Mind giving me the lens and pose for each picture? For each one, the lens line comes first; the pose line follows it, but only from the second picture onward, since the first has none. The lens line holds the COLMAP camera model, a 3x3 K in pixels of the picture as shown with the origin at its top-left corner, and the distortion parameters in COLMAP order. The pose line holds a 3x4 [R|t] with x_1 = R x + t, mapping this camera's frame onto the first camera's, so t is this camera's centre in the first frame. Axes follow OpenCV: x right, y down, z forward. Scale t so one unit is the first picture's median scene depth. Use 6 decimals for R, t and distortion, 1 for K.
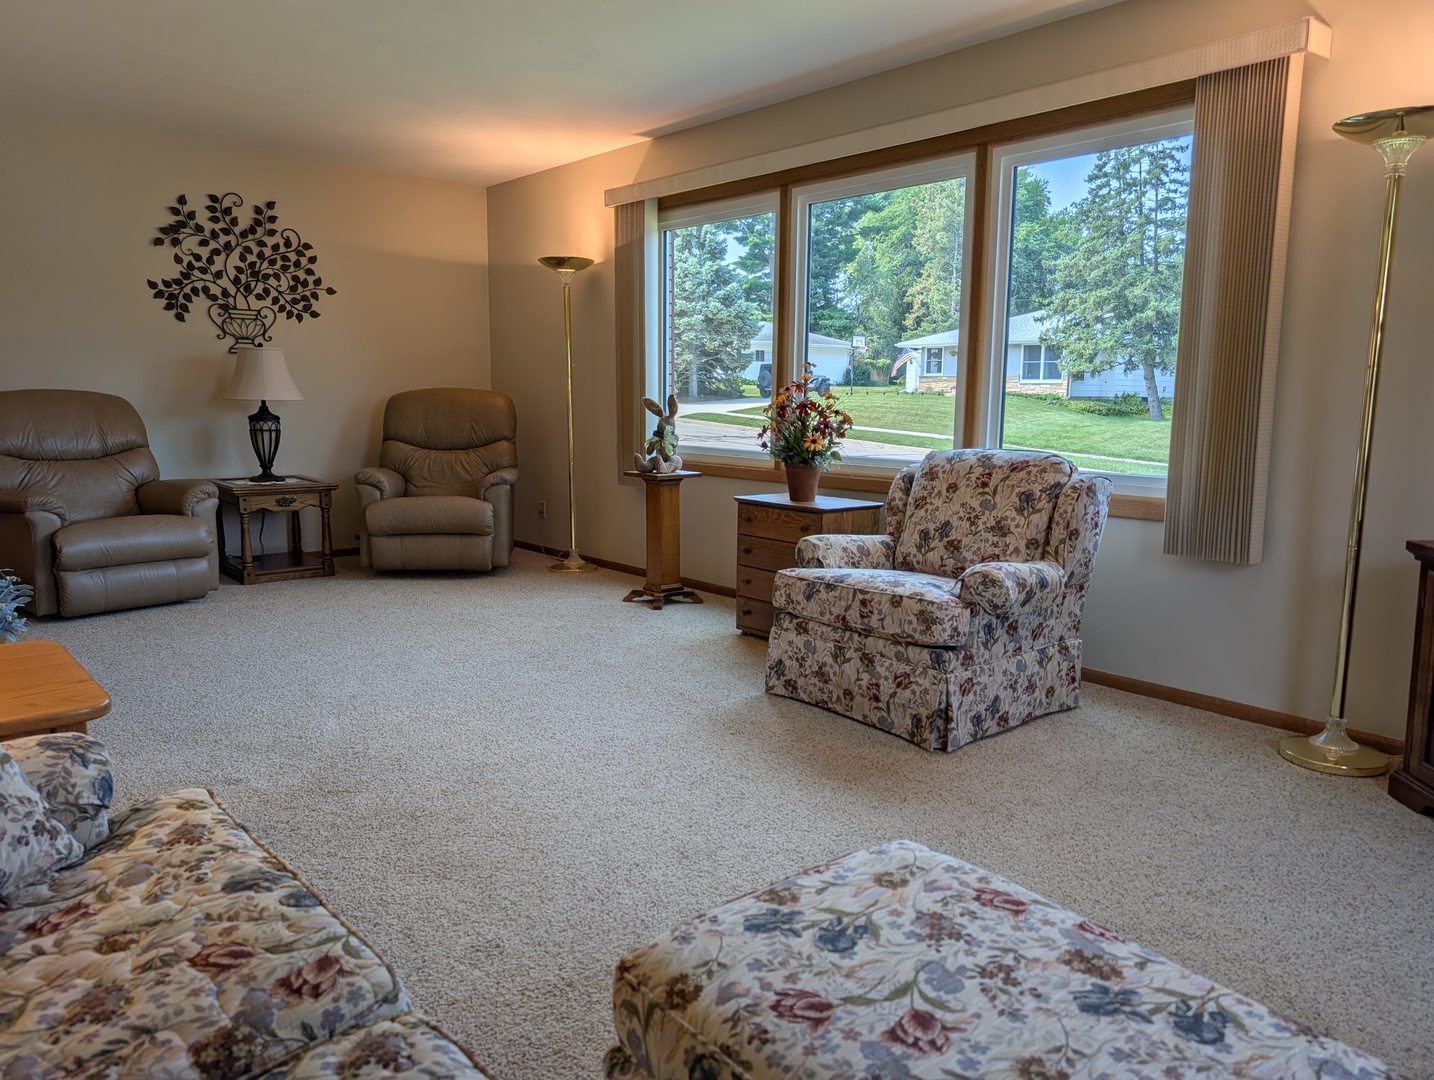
lens RADIAL K [[1024.0, 0, 714.7], [0, 1024.0, 554.2], [0, 0, 1]] dist [0.010785, -0.009031]
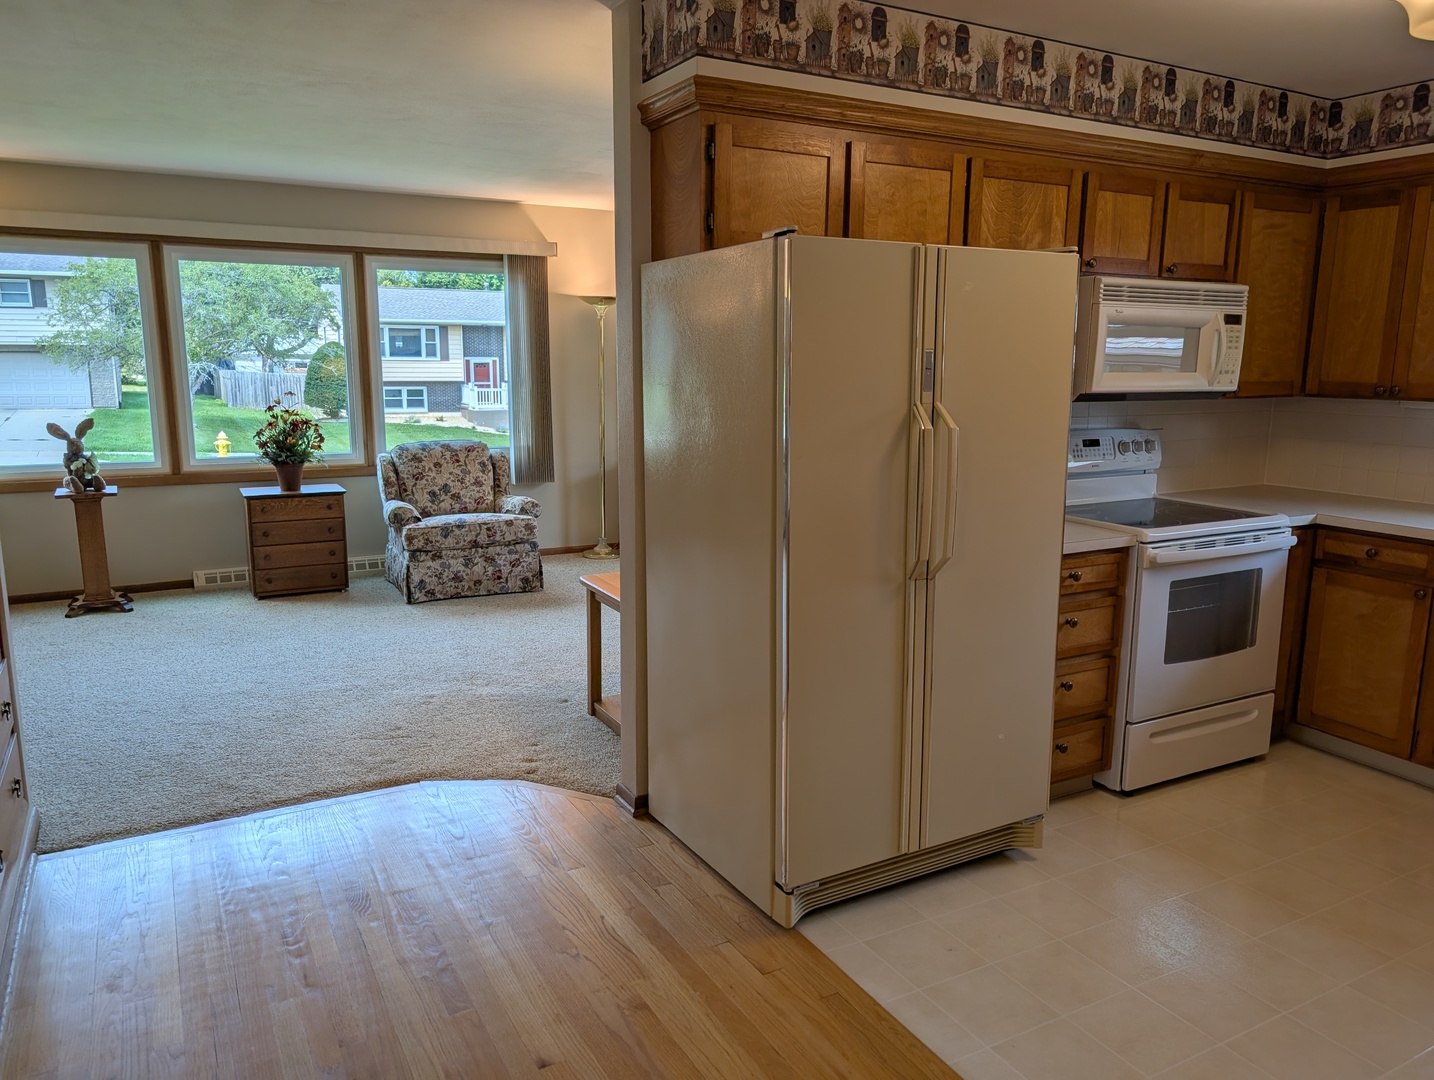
lens RADIAL K [[1024.0, 0, 716.4], [0, 1024.0, 549.5], [0, 0, 1]] dist [0.010785, -0.009031]
pose [[0.195103, -0.195748, 0.961050, -1.536115], [0.144295, 0.974947, 0.169285, -0.168458], [-0.970110, 0.105647, 0.218461, 0.190180]]
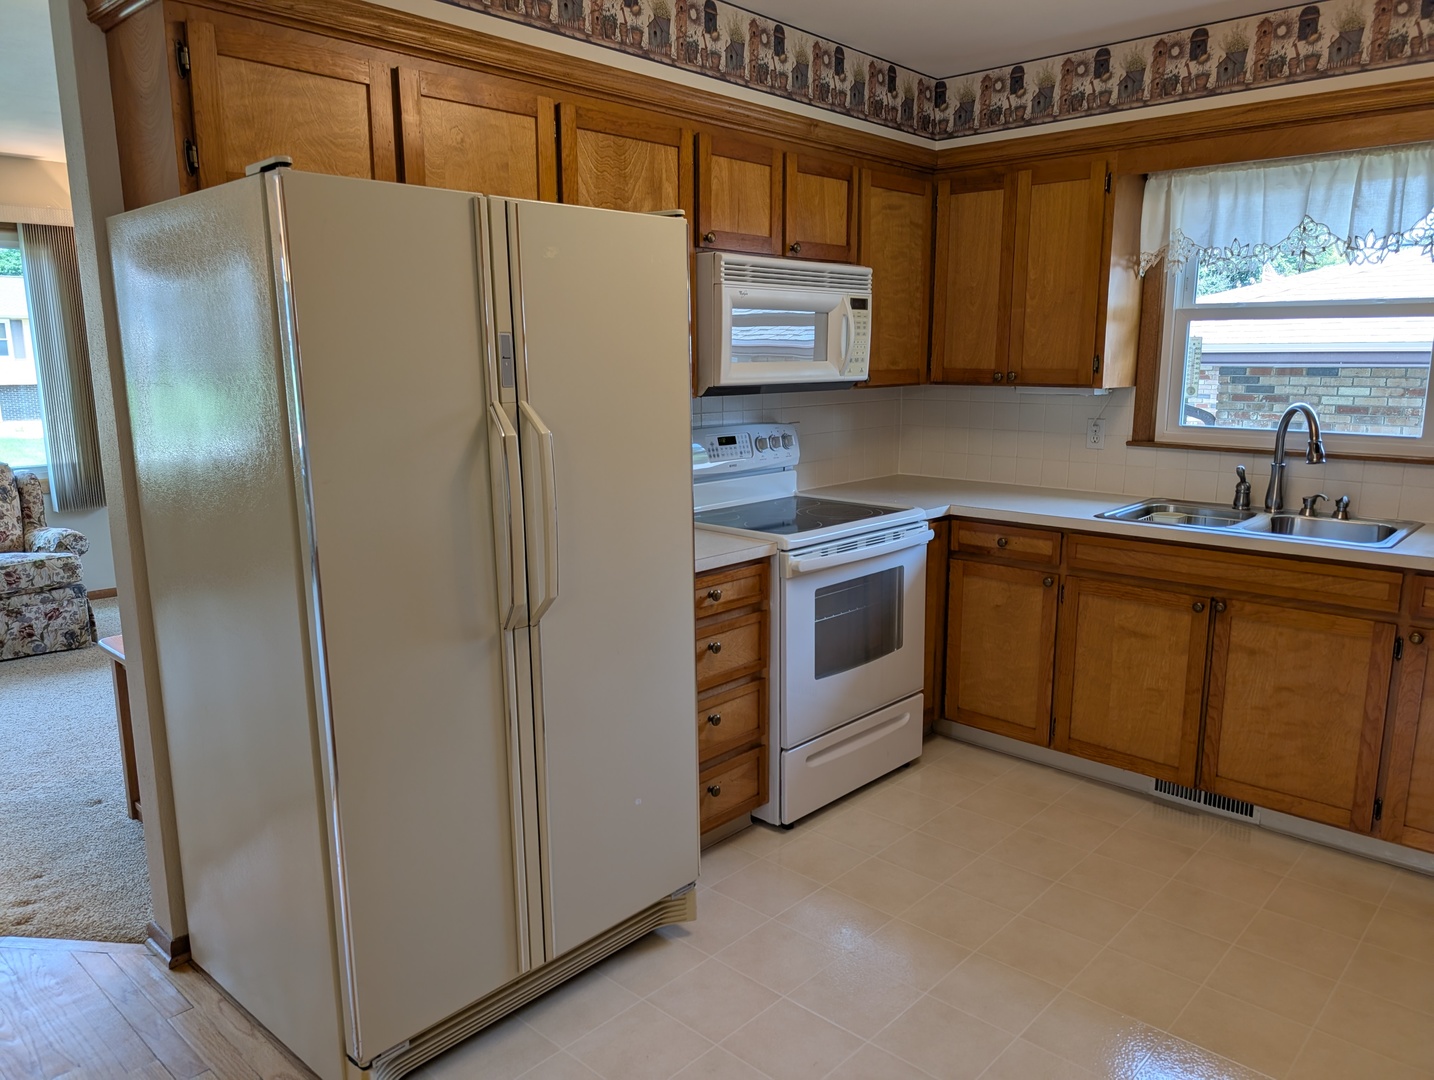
lens RADIAL K [[1024.0, 0, 708.7], [0, 1024.0, 543.5], [0, 0, 1]] dist [0.010785, -0.009031]
pose [[-0.116910, -0.197567, 0.973293, -1.340957], [0.151016, 0.965081, 0.214040, -0.152223], [-0.981594, 0.172006, -0.082992, 0.138869]]
